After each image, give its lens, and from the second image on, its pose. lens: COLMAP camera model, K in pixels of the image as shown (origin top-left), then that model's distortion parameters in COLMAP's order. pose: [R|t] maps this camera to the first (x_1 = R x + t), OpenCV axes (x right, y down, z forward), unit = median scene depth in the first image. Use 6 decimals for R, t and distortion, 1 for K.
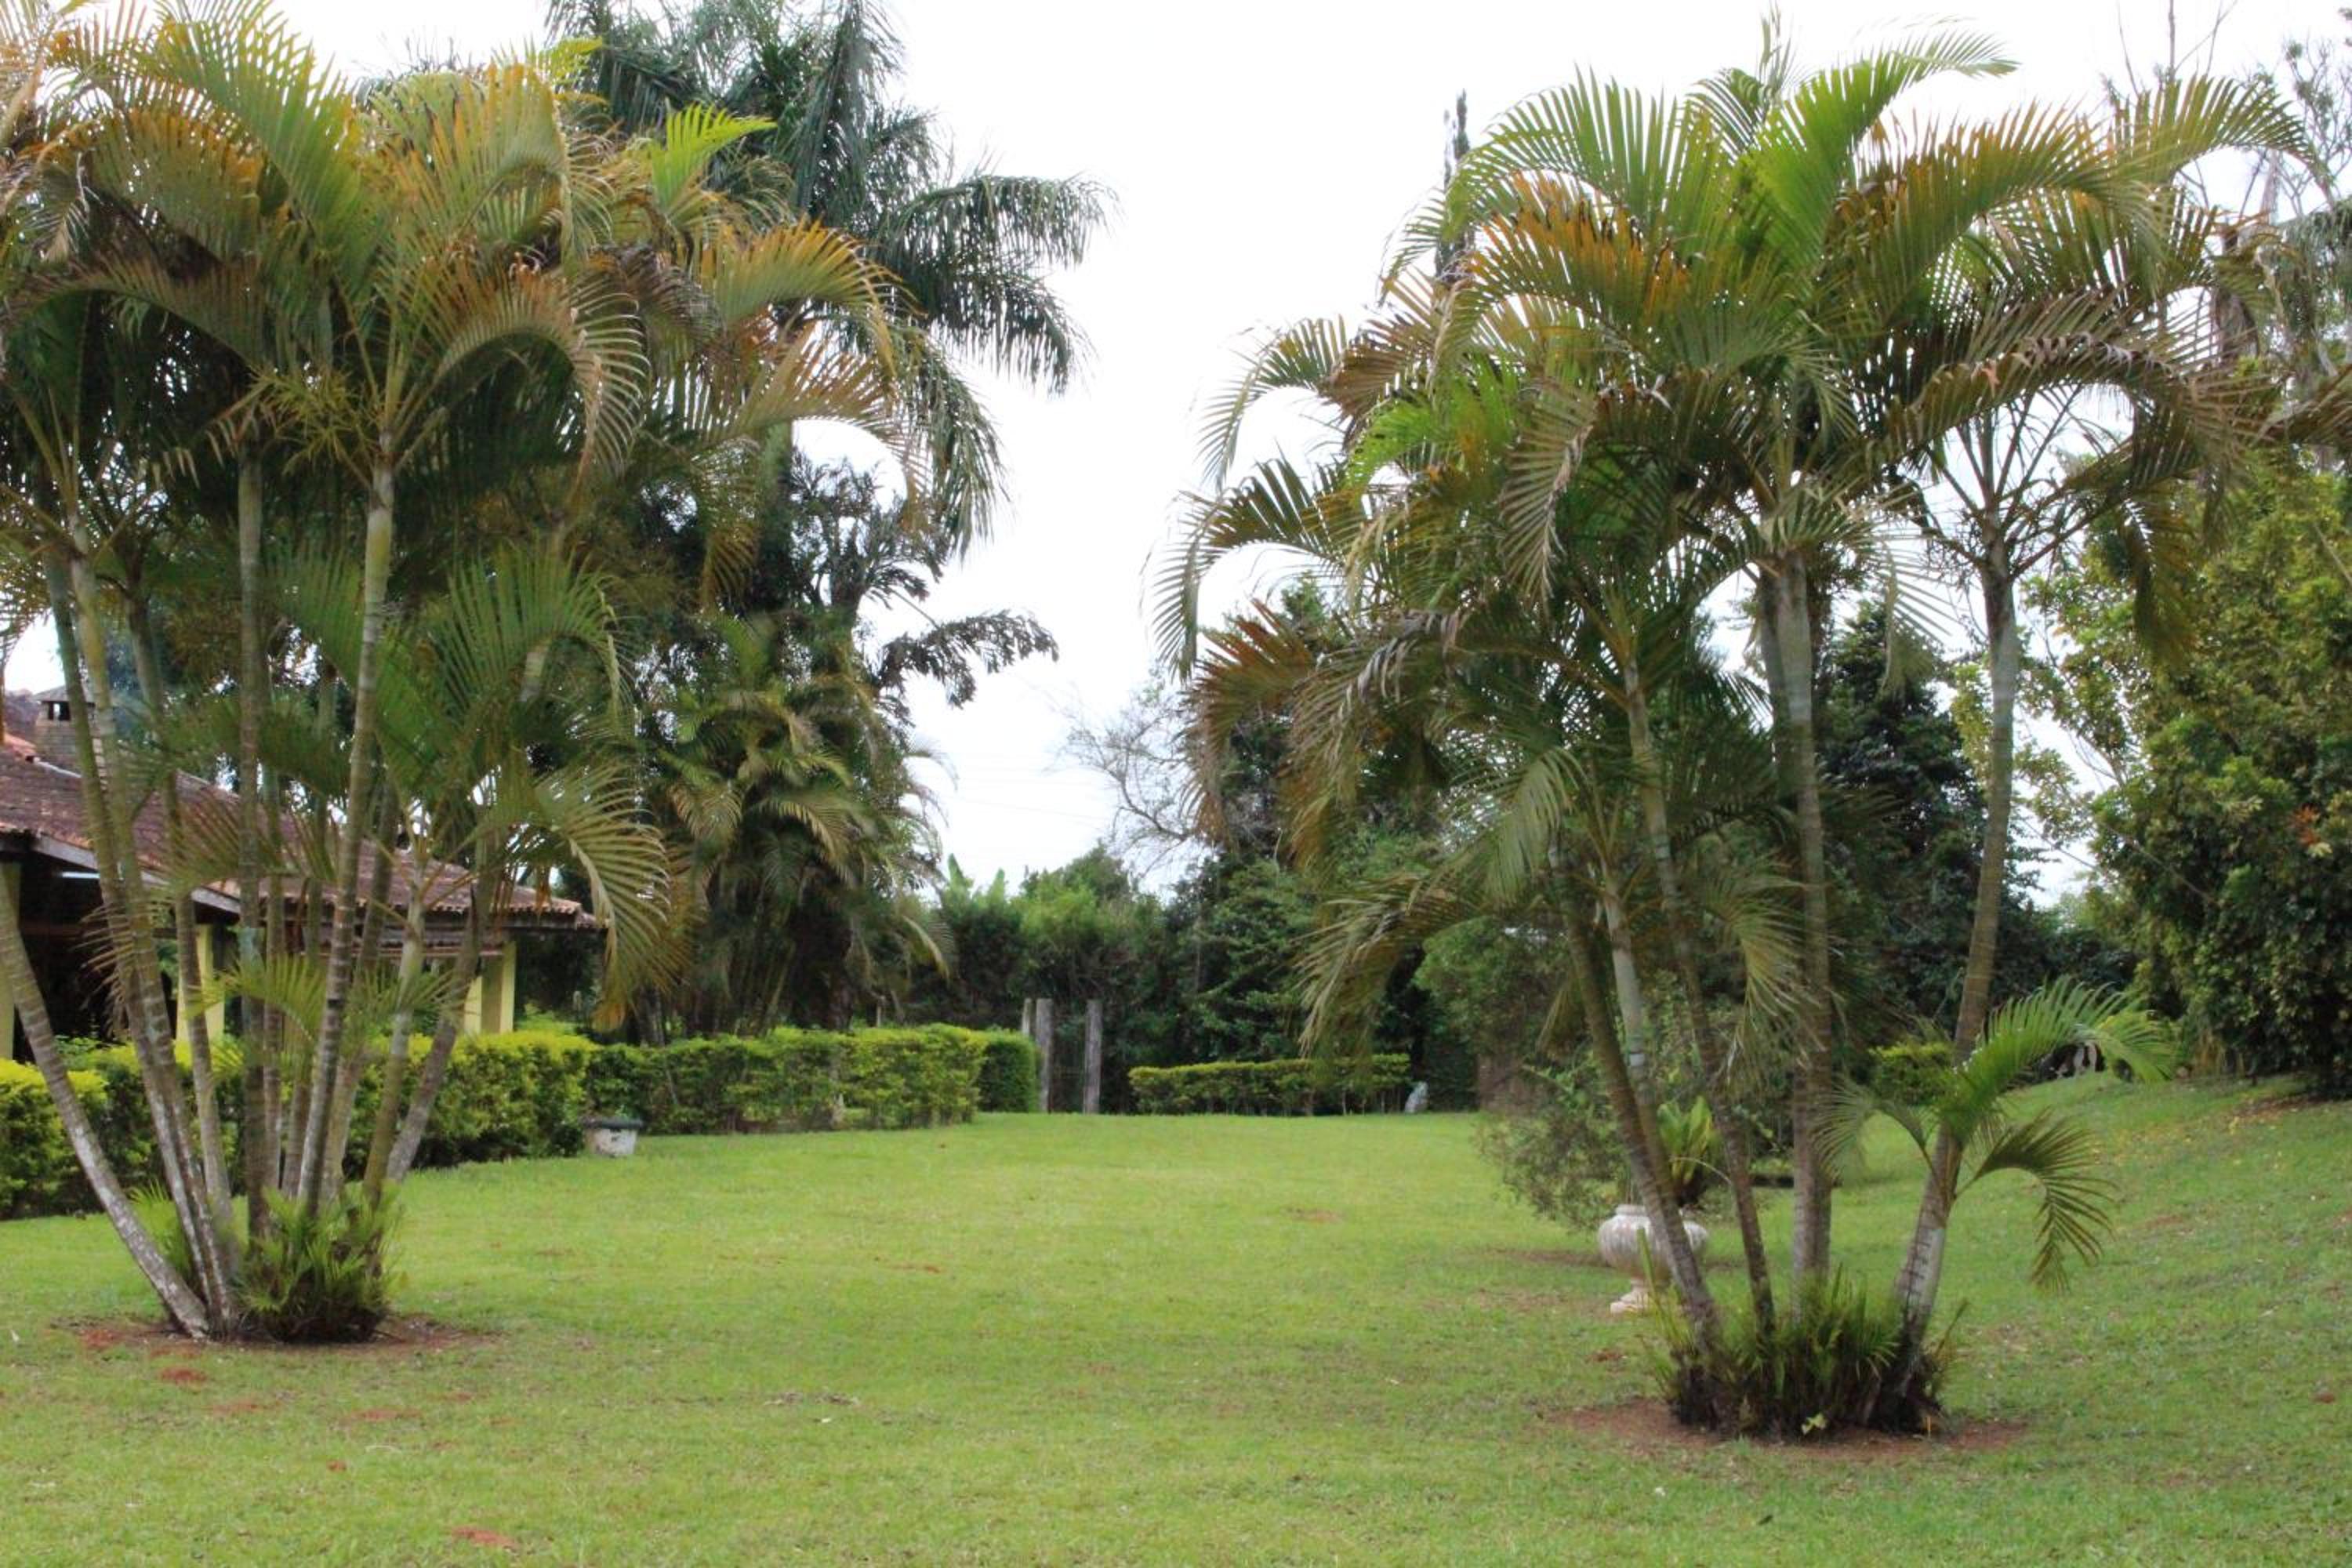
lens RADIAL K [[3886.5, 0, 1176.0], [0, 3886.5, 784.0], [0, 0, 1]] dist [-0.045241, -0.087893]
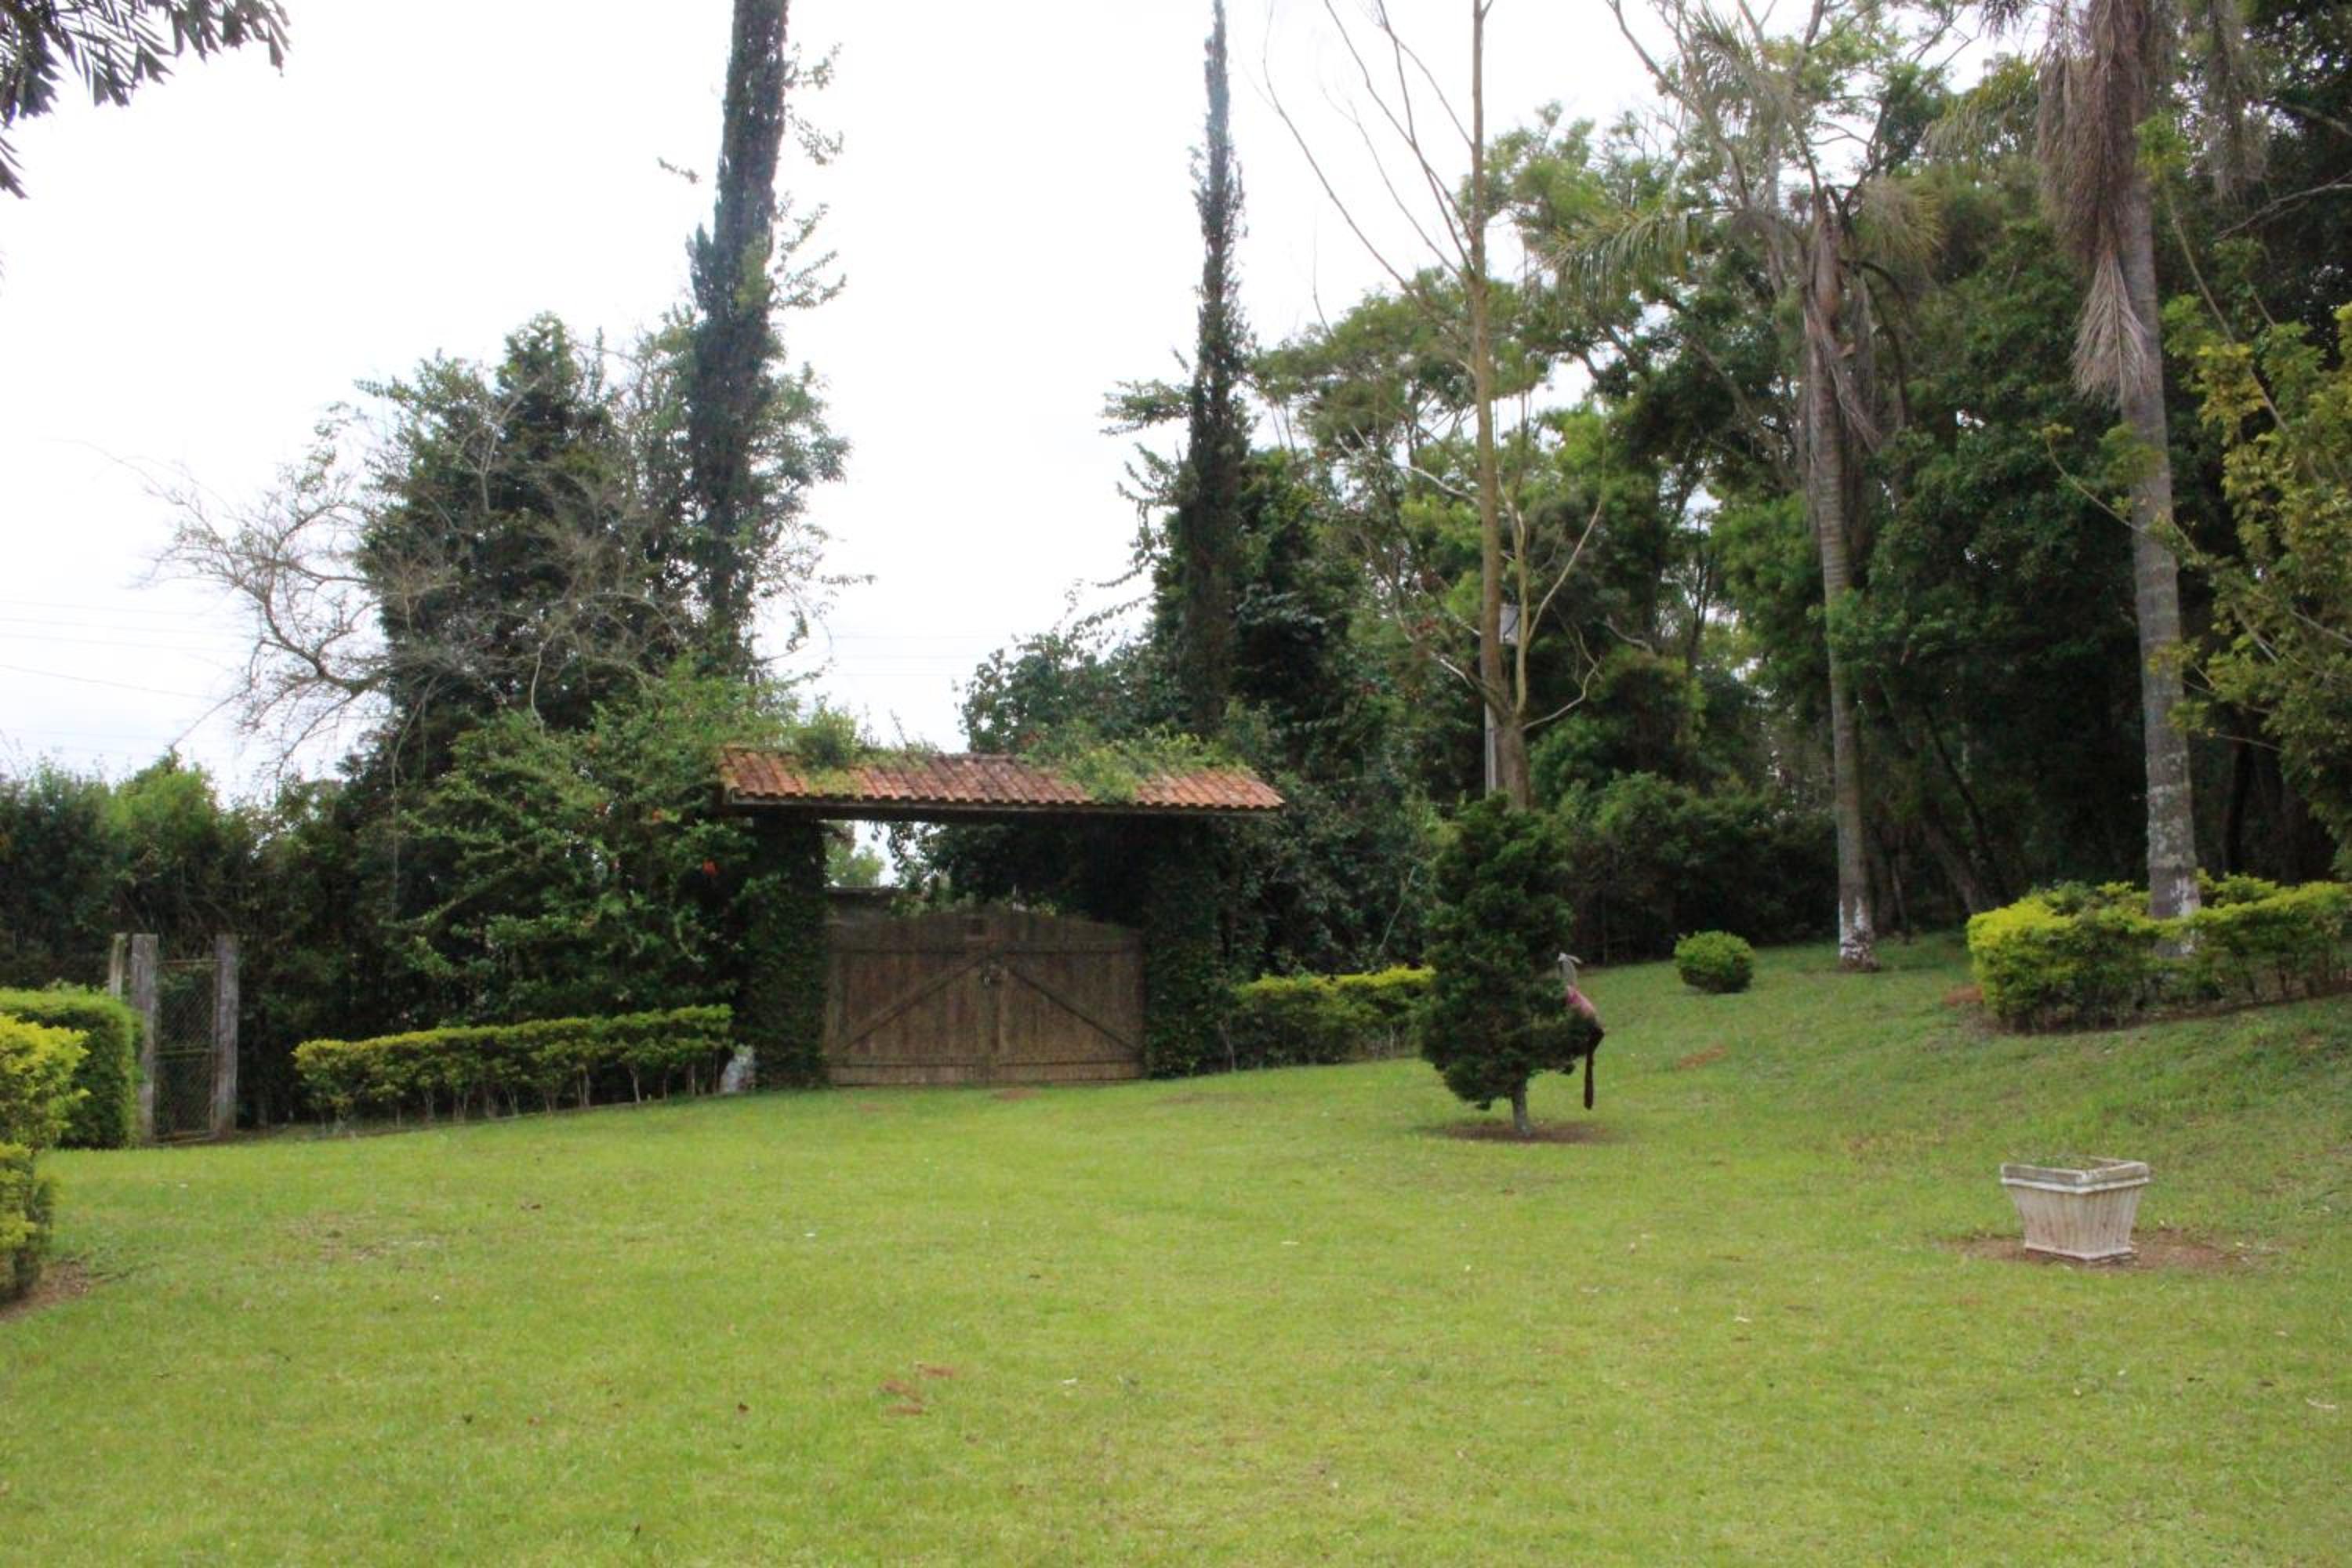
lens RADIAL K [[2251.8, 0, 1144.0], [0, 2251.8, 789.0], [0, 0, 1]] dist [-0.118703, 0.151223]
pose [[0.909336, 0.003316, 0.416049, -0.046354], [-0.001038, 0.999983, -0.005703, 0.044519], [-0.416061, 0.004754, 0.909324, 0.800256]]
